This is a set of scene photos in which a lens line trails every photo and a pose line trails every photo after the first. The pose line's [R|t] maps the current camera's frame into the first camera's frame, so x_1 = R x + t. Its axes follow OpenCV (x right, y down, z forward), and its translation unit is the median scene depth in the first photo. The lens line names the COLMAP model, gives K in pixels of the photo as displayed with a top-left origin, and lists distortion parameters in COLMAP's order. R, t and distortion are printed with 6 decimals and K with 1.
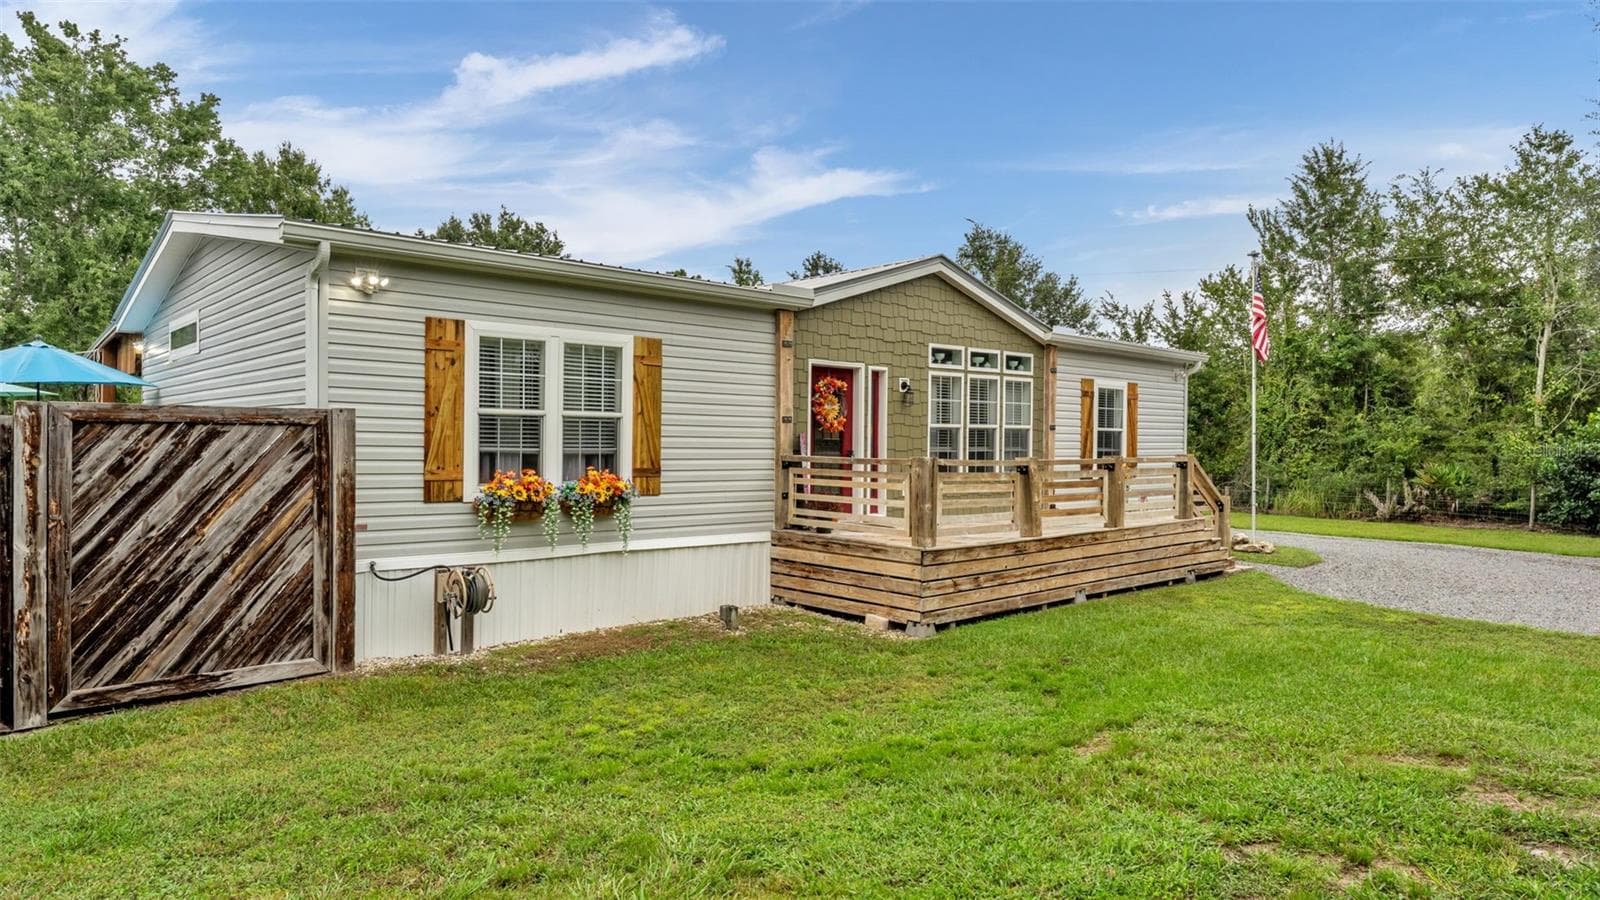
lens RADIAL K [[958.5, 0, 800.0], [0, 958.5, 450.0], [0, 0, 1]] dist [0.000561, -0.001355]
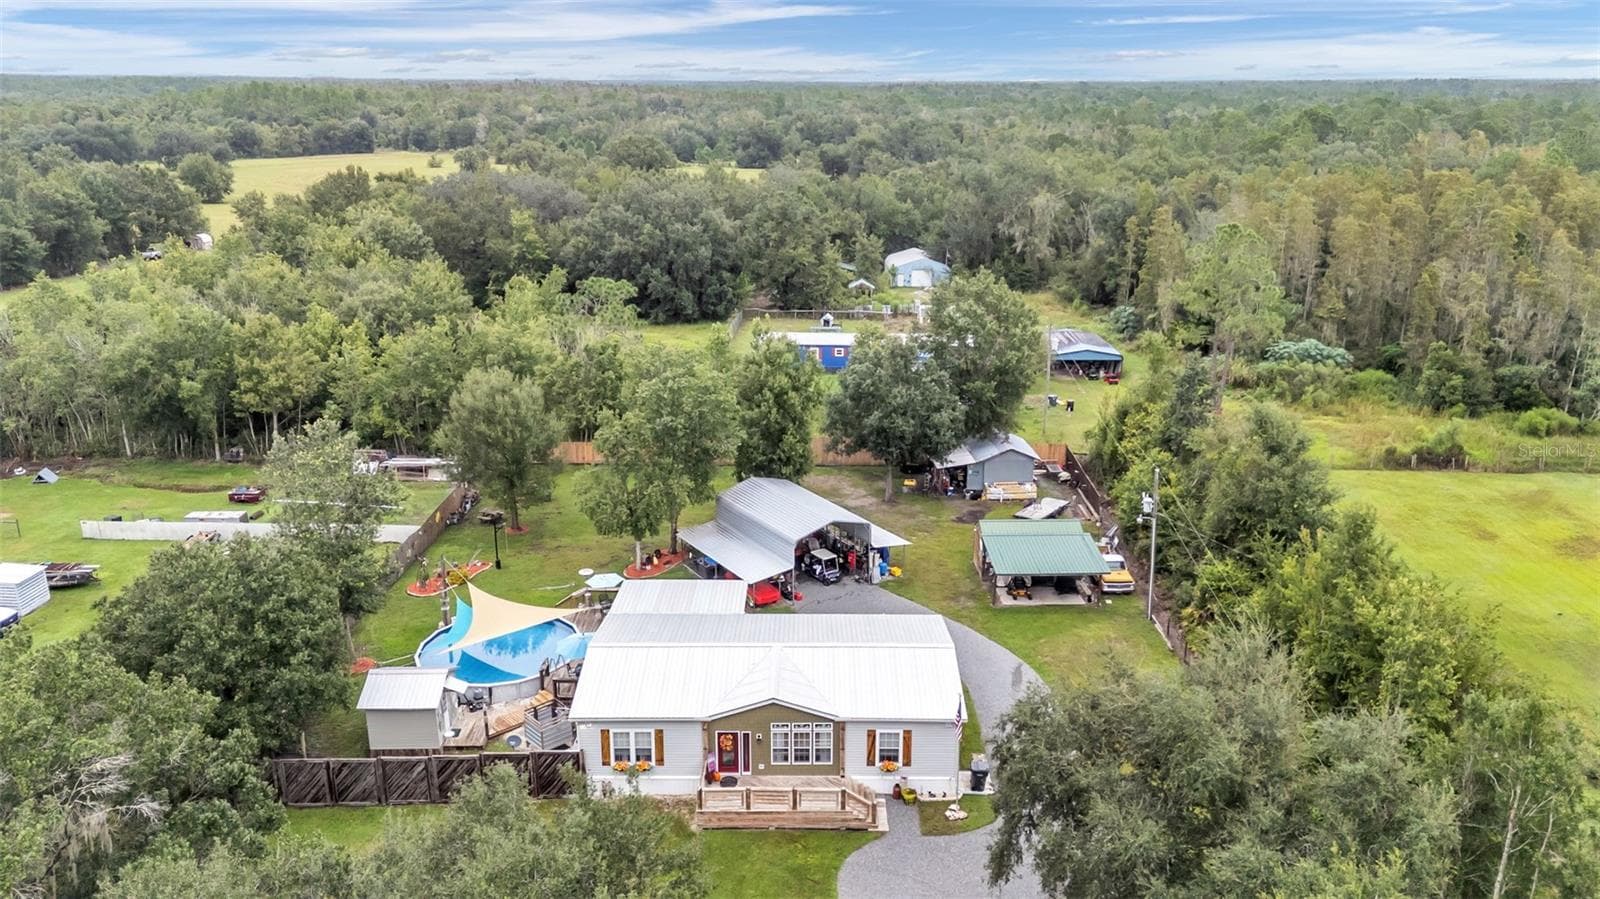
lens RADIAL K [[958.5, 0, 800.0], [0, 958.5, 449.5], [0, 0, 1]] dist [0.000561, -0.001355]
pose [[0.755527, 0.132727, -0.641532, 2.700062], [-0.009903, 0.981464, 0.191393, -2.047301], [0.655043, -0.138250, 0.742836, -1.381268]]
